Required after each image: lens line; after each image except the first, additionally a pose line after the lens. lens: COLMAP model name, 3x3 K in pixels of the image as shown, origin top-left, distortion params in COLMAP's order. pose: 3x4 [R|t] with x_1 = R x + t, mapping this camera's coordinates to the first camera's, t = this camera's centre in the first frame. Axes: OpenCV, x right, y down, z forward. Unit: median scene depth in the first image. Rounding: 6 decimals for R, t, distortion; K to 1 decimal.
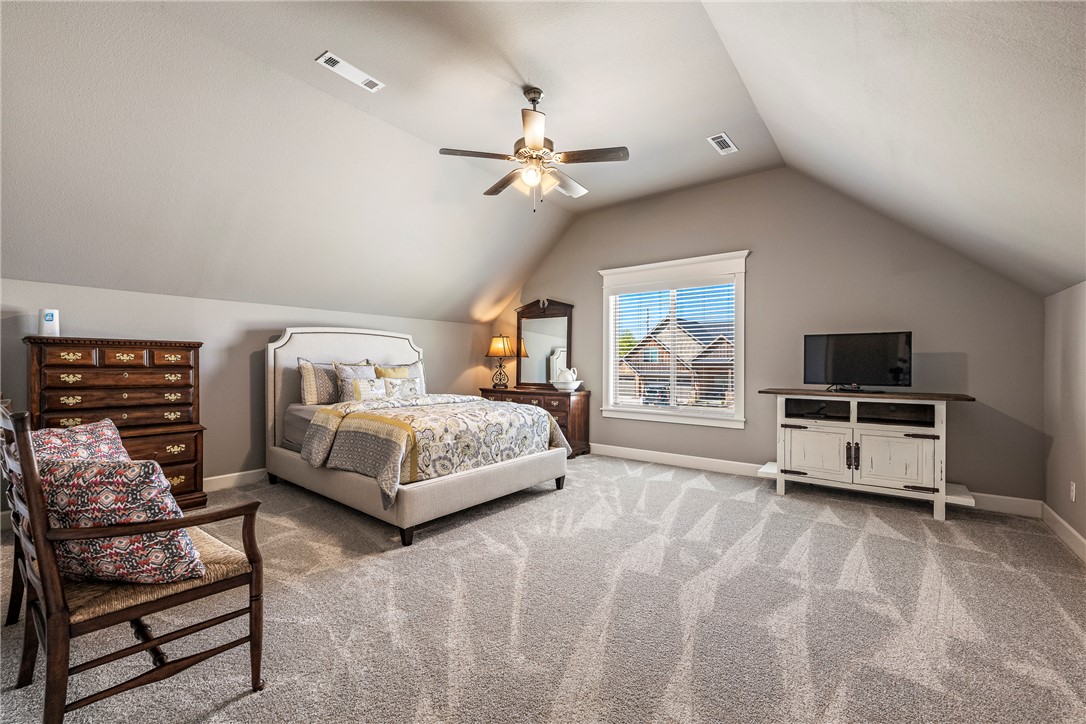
lens RADIAL K [[443.8, 0, 549.2], [0, 443.8, 369.8], [0, 0, 1]] dist [-0.000753, -0.000153]
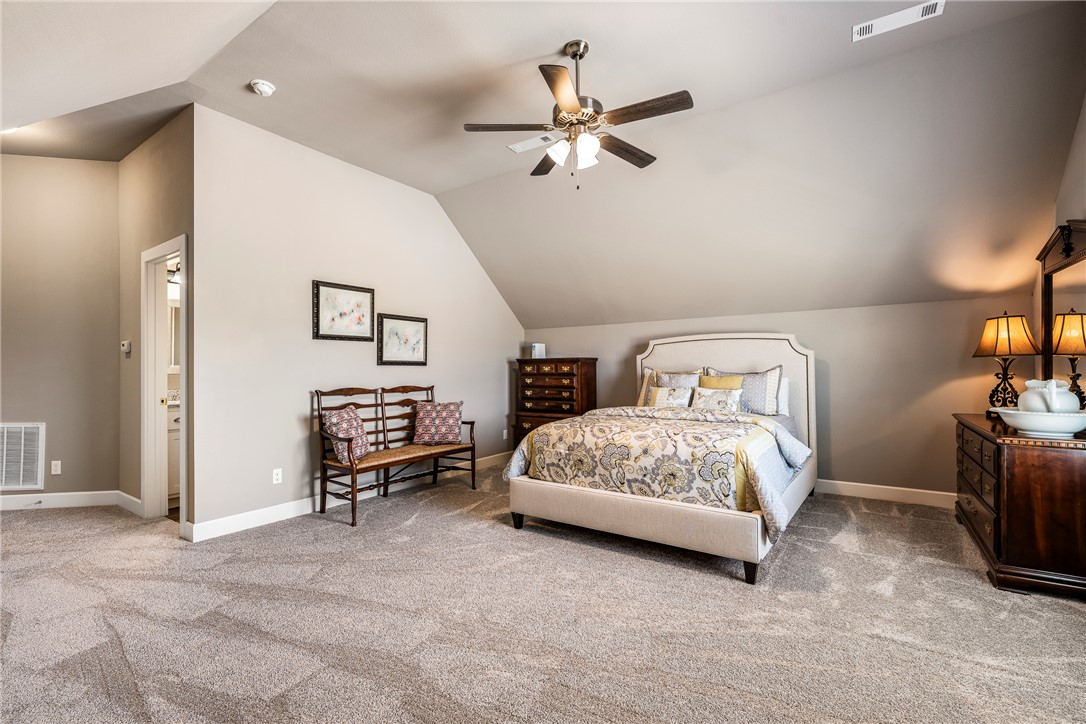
lens RADIAL K [[479.5, 0, 549.1], [0, 479.5, 368.0], [0, 0, 1]] dist [-0.002110, -0.000818]
pose [[0.057681, -0.007881, -0.998304, 0.839766], [-0.004802, 0.999955, -0.008171, -0.016675], [0.998323, 0.005265, 0.057641, 0.885243]]
